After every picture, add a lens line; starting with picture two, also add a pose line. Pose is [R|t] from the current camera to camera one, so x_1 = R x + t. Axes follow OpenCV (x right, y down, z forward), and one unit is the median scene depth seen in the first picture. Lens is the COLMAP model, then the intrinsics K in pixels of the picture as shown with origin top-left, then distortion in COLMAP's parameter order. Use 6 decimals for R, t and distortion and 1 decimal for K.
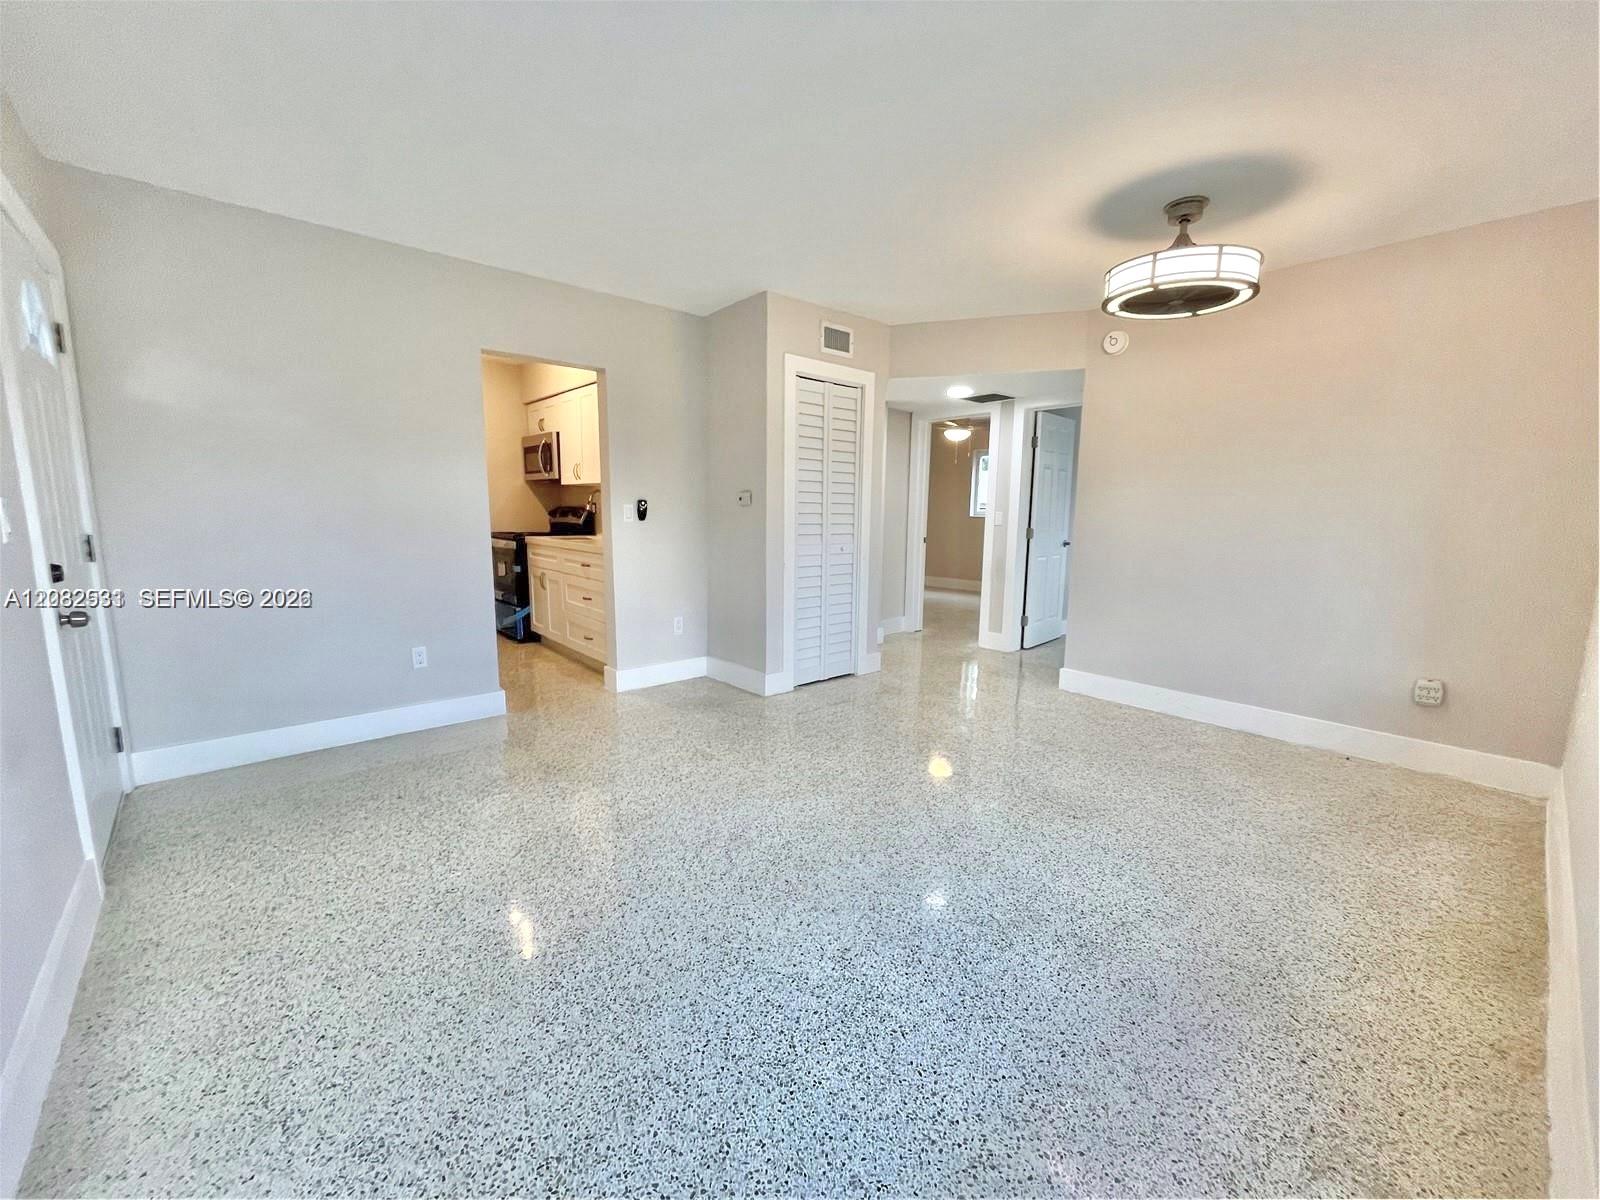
lens RADIAL K [[650.4, 0, 807.8], [0, 650.4, 597.8], [0, 0, 1]] dist [-0.000921, -0.000097]
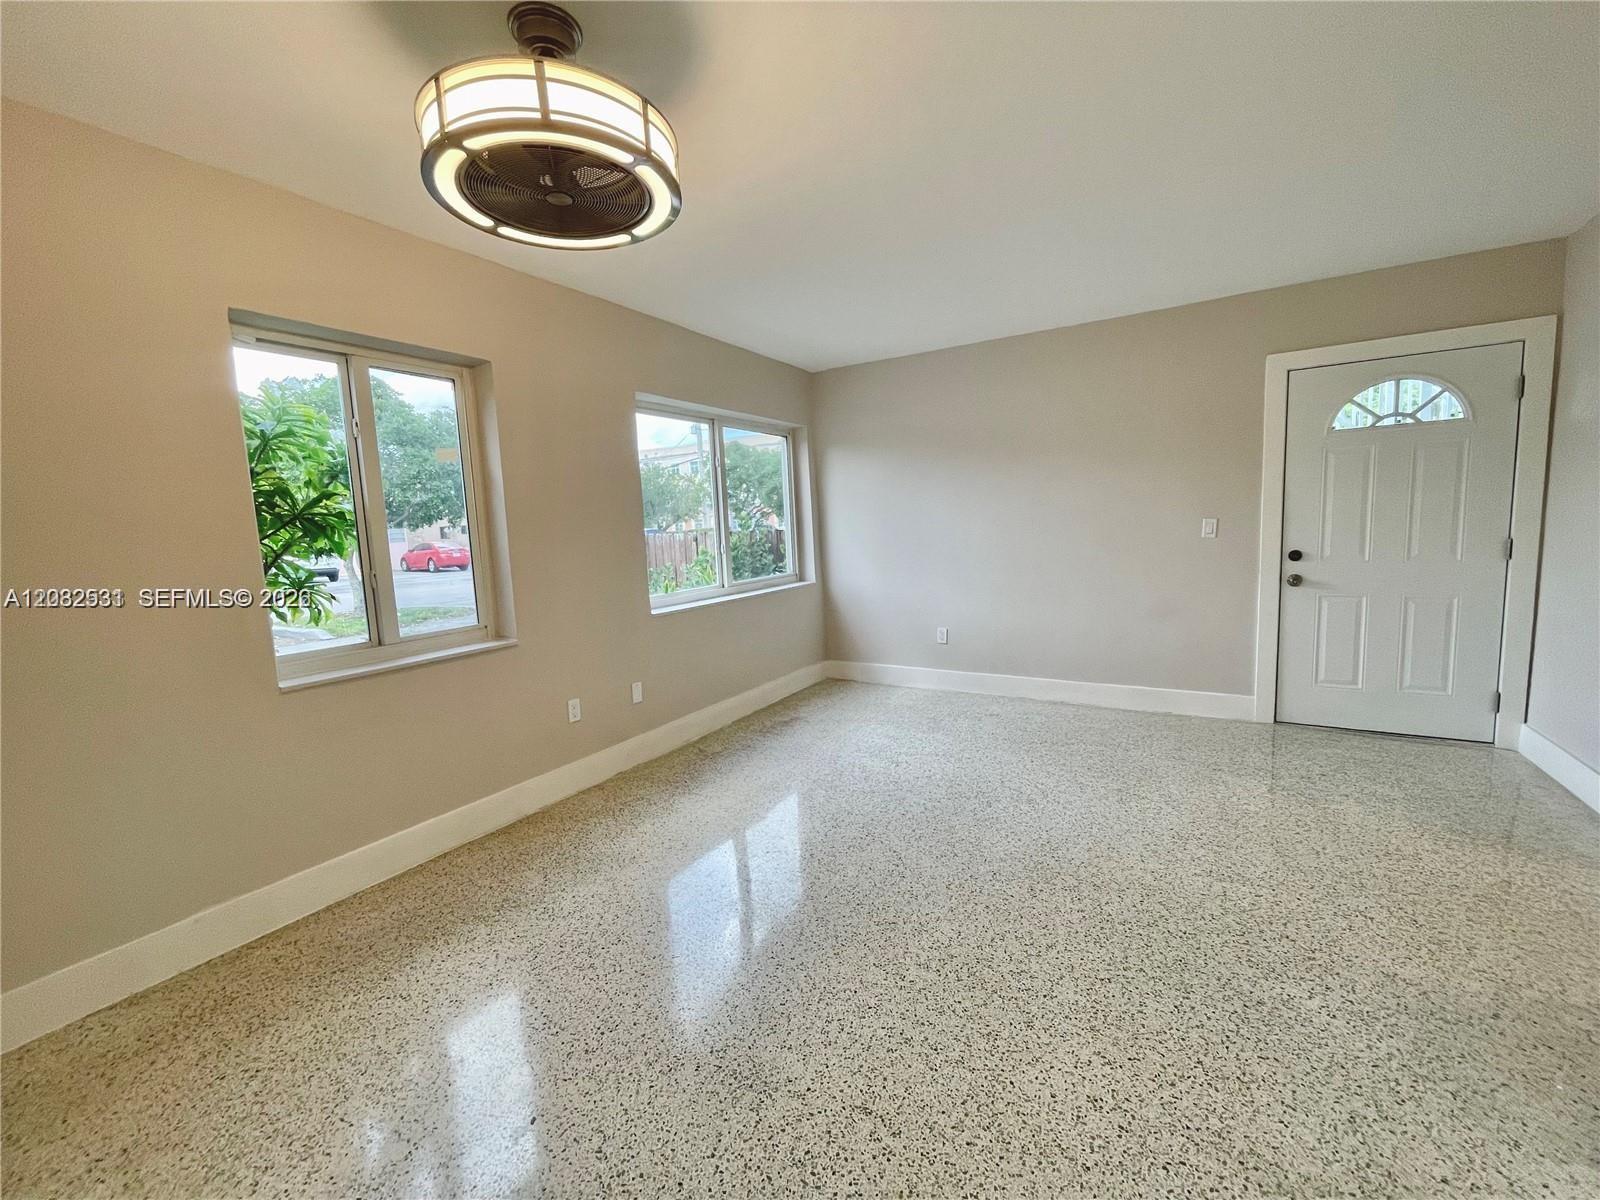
lens RADIAL K [[650.4, 0, 802.2], [0, 650.4, 597.5], [0, 0, 1]] dist [-0.000921, -0.000097]
pose [[-0.956983, 0.059199, -0.284039, 0.633015], [-0.013750, 0.968611, 0.248203, -0.302774], [0.289817, 0.241432, -0.926130, 1.944657]]
